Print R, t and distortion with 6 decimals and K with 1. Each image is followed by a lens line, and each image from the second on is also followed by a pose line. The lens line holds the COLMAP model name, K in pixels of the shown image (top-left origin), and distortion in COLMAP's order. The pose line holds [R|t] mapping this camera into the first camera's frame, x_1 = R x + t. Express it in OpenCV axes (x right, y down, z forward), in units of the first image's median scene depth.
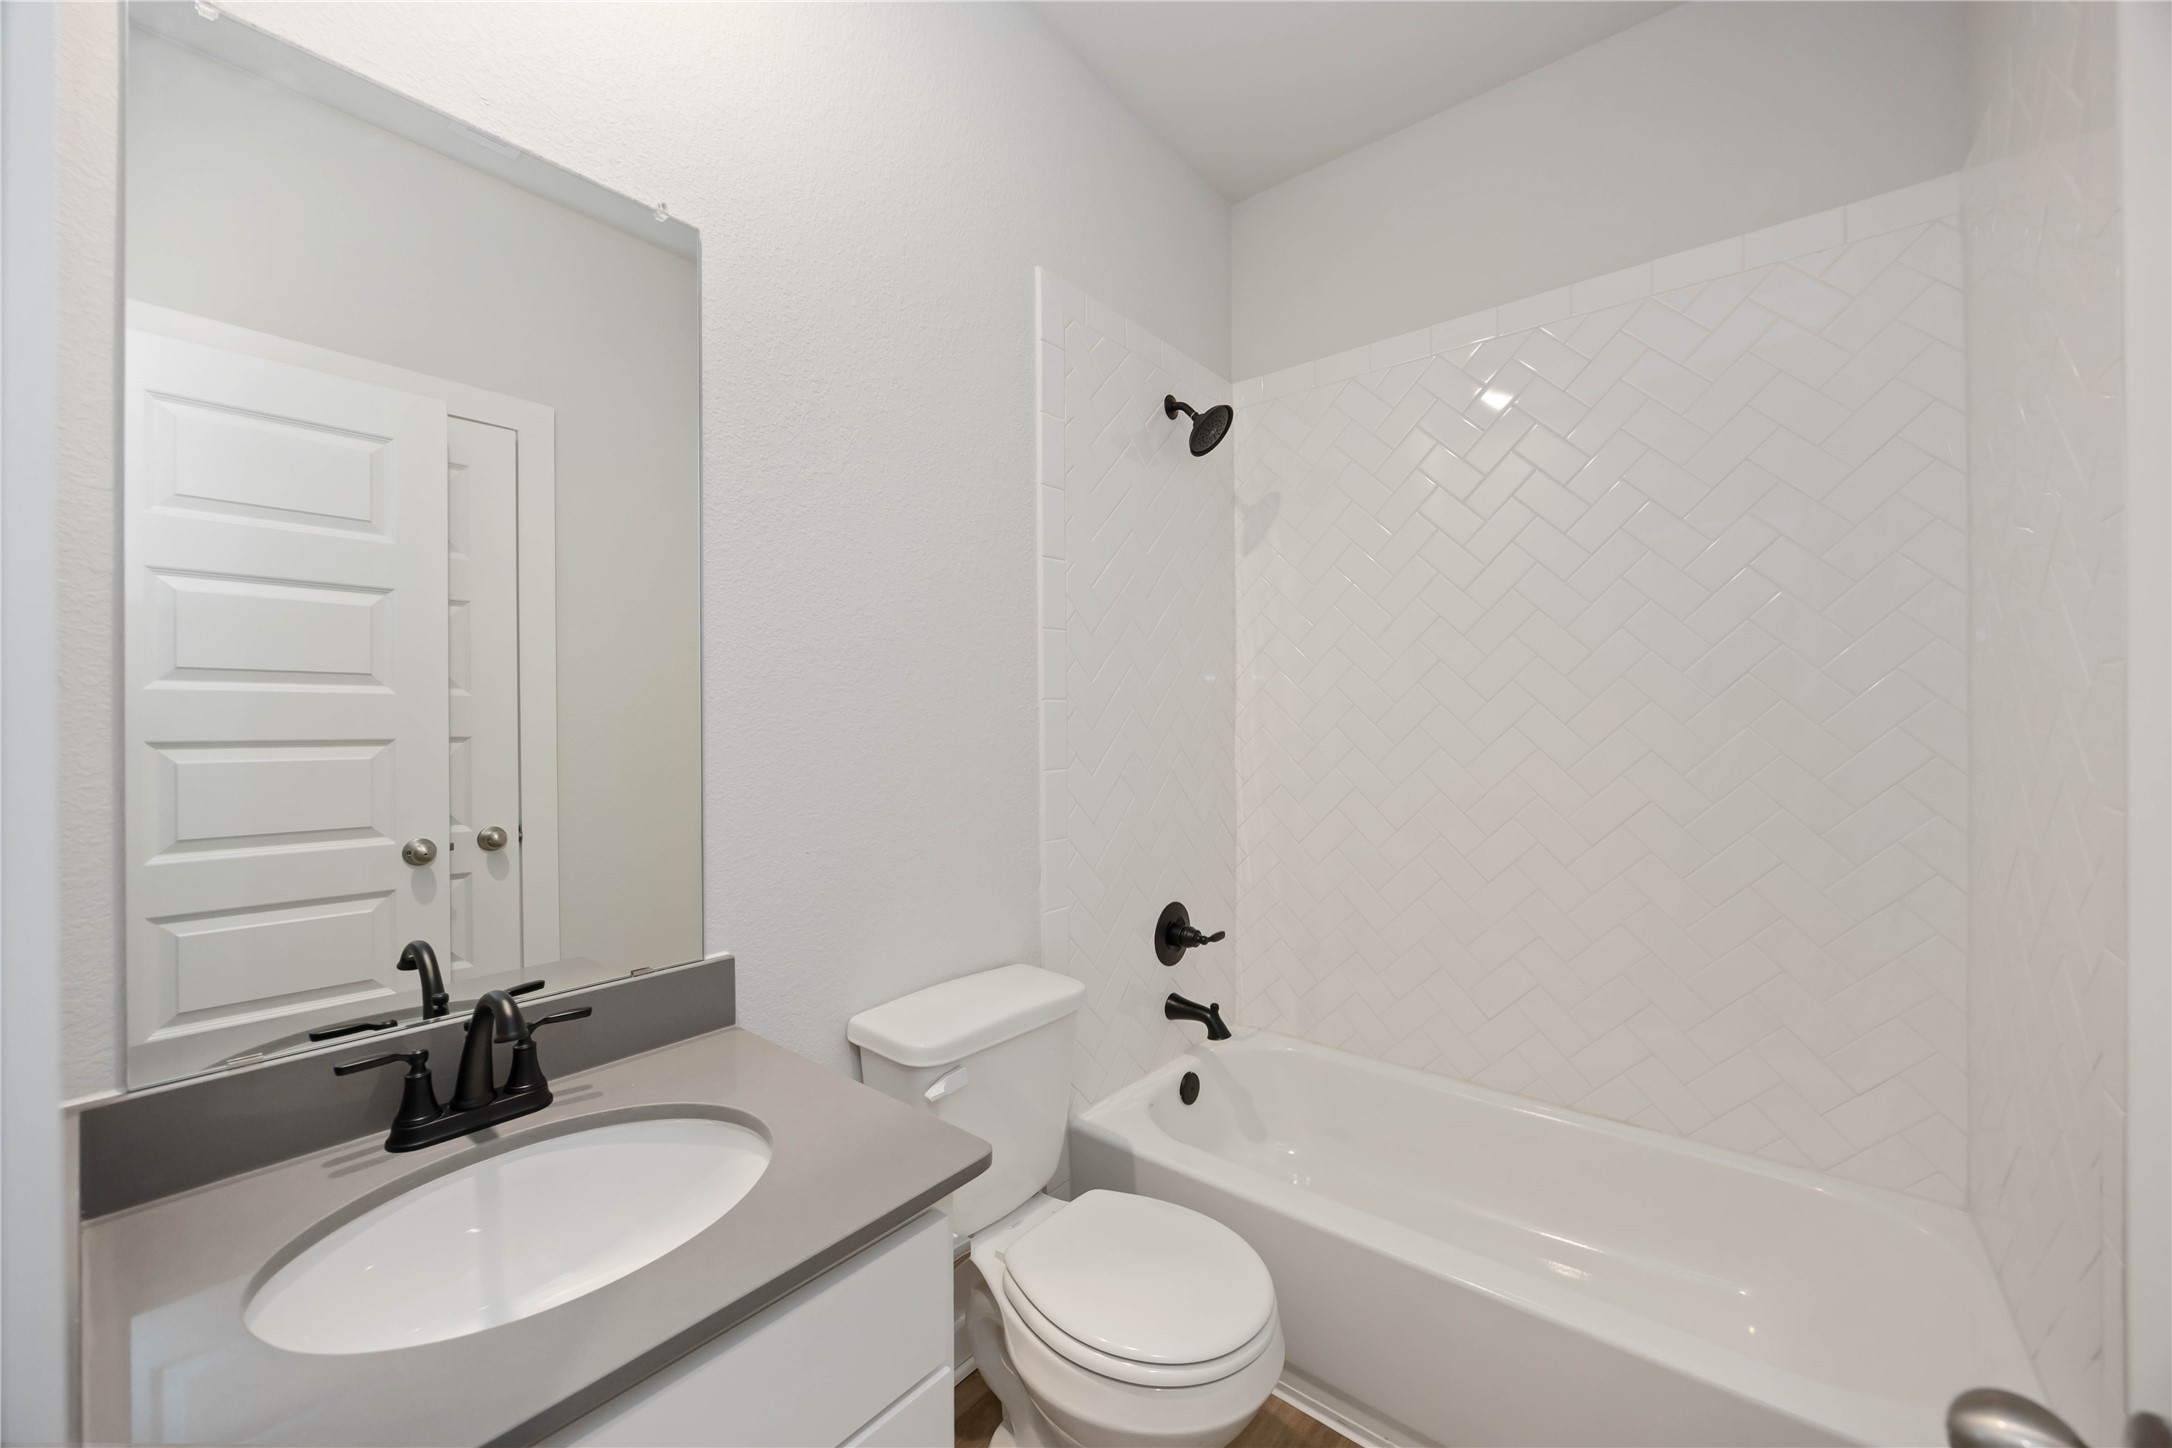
lens RADIAL K [[825.7, 0, 1070.8], [0, 825.7, 719.4], [0, 0, 1]] dist [0.001551, 0.000476]
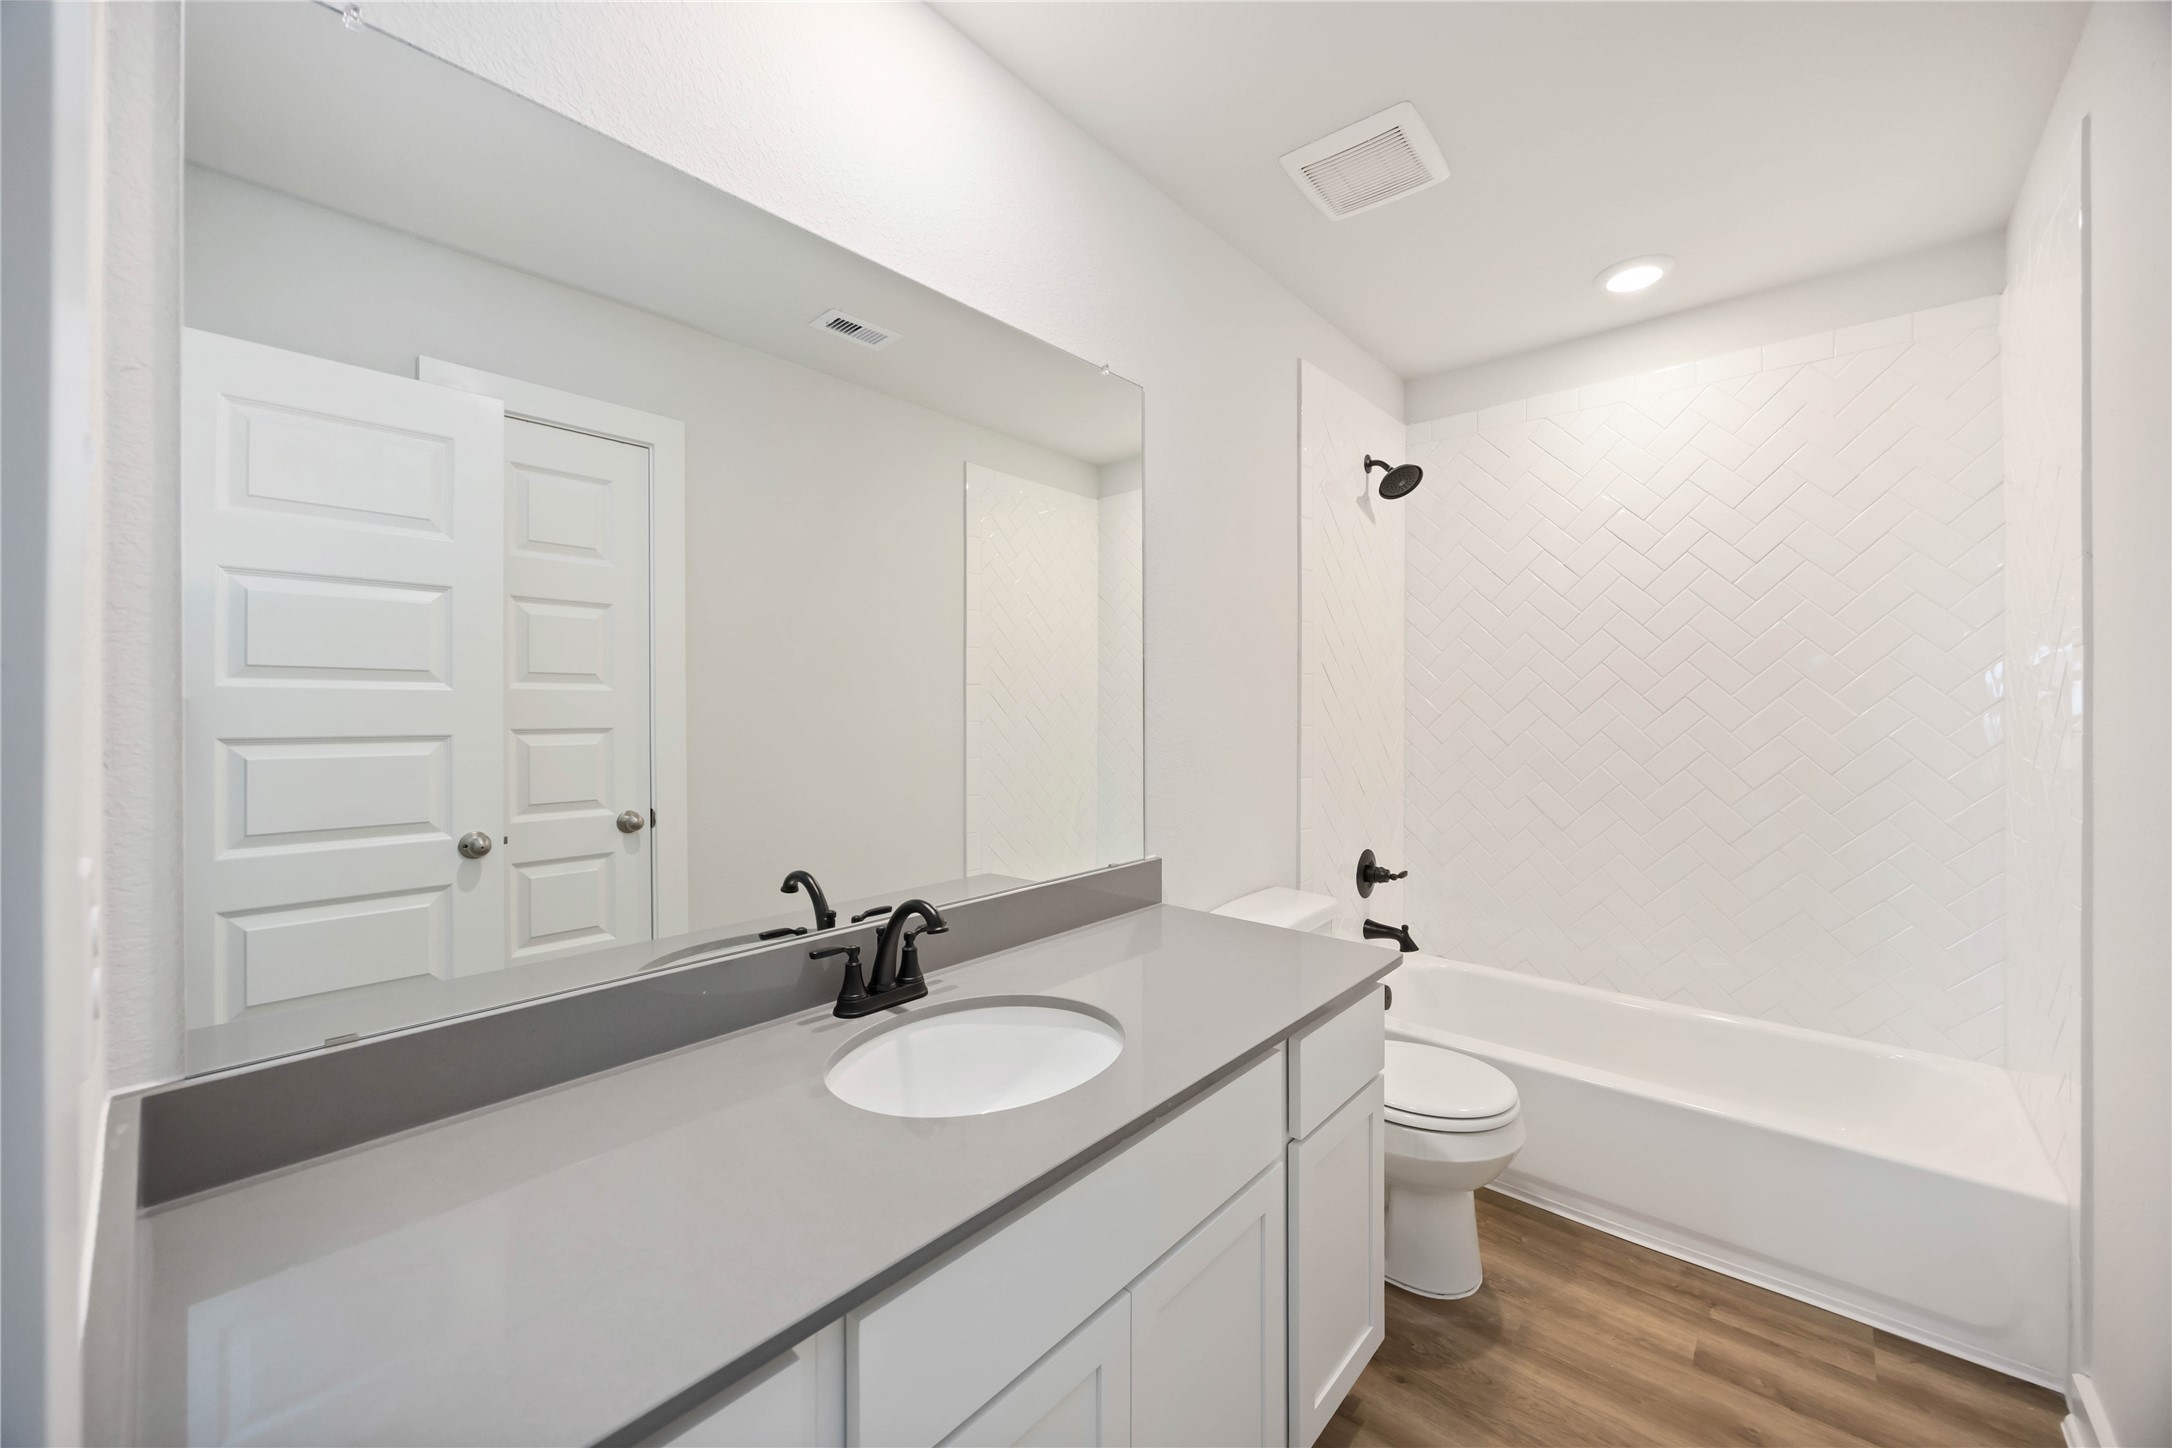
lens RADIAL K [[825.7, 0, 1102.4], [0, 825.7, 716.1], [0, 0, 1]] dist [0.001551, 0.000476]
pose [[0.999924, 0.001290, 0.012274, -0.317520], [-0.001255, 0.999995, -0.002830, 0.021660], [-0.012277, 0.002814, 0.999921, -0.290104]]
